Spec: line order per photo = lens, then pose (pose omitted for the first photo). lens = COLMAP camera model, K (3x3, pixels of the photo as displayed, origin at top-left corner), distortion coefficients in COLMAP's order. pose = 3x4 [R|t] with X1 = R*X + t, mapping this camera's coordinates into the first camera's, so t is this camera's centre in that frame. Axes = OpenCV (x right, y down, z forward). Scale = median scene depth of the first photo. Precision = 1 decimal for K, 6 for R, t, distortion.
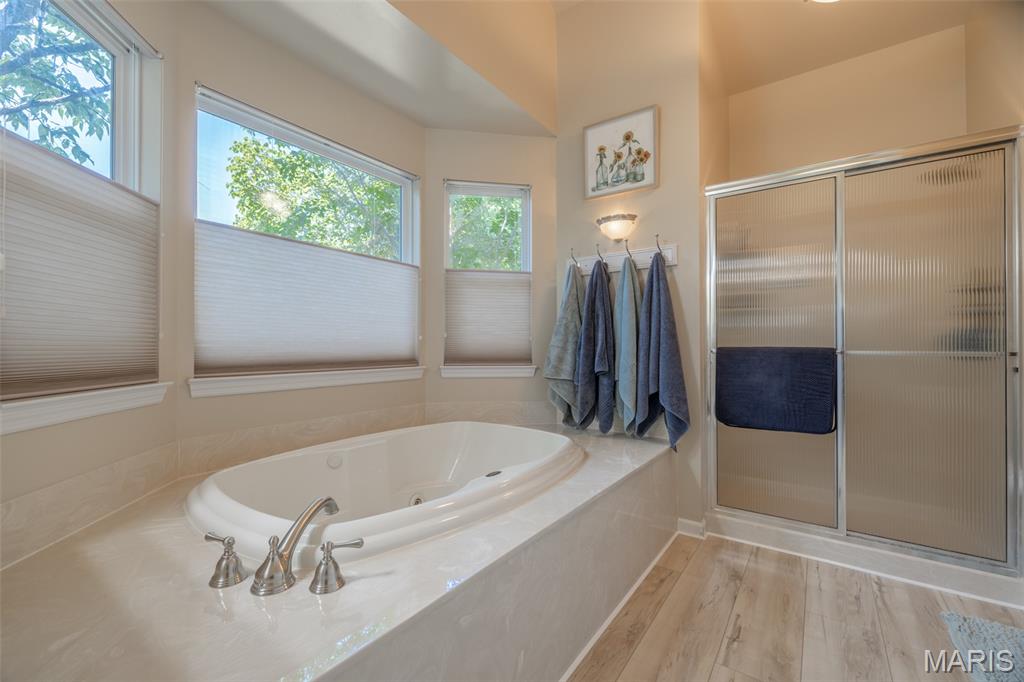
lens RADIAL K [[424.6, 0, 513.4], [0, 424.6, 343.2], [0, 0, 1]] dist [-0.007822, -0.000318]
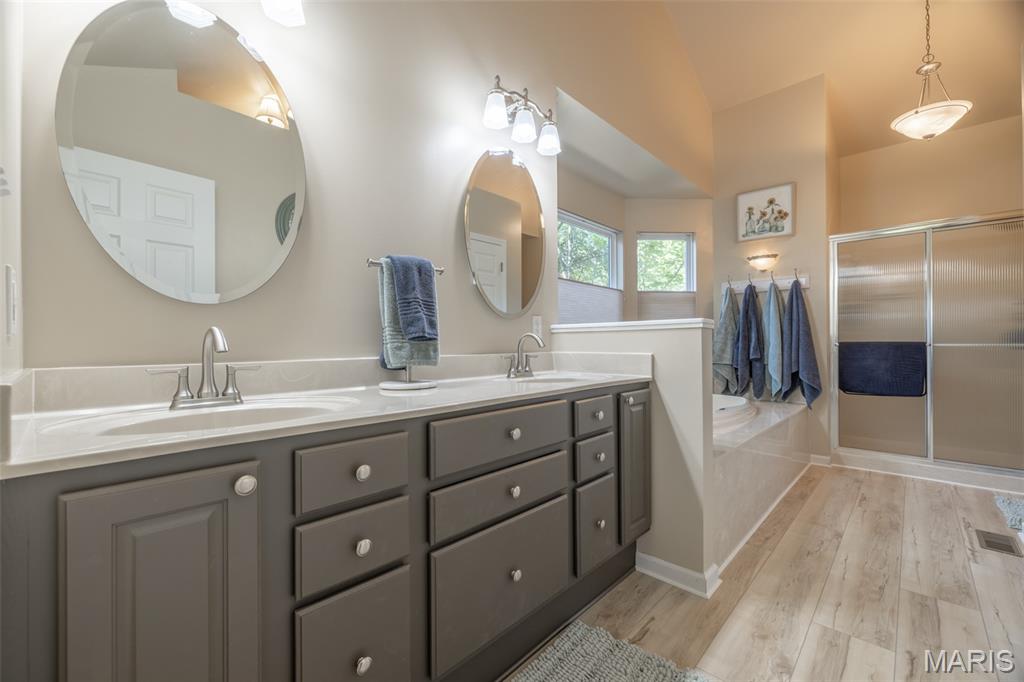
lens RADIAL K [[424.6, 0, 510.2], [0, 424.6, 342.3], [0, 0, 1]] dist [-0.007822, -0.000318]
pose [[0.990362, -0.004146, -0.138438, -0.450040], [0.004821, 0.999978, 0.004539, -0.002012], [0.138417, -0.005163, 0.990361, -0.625773]]
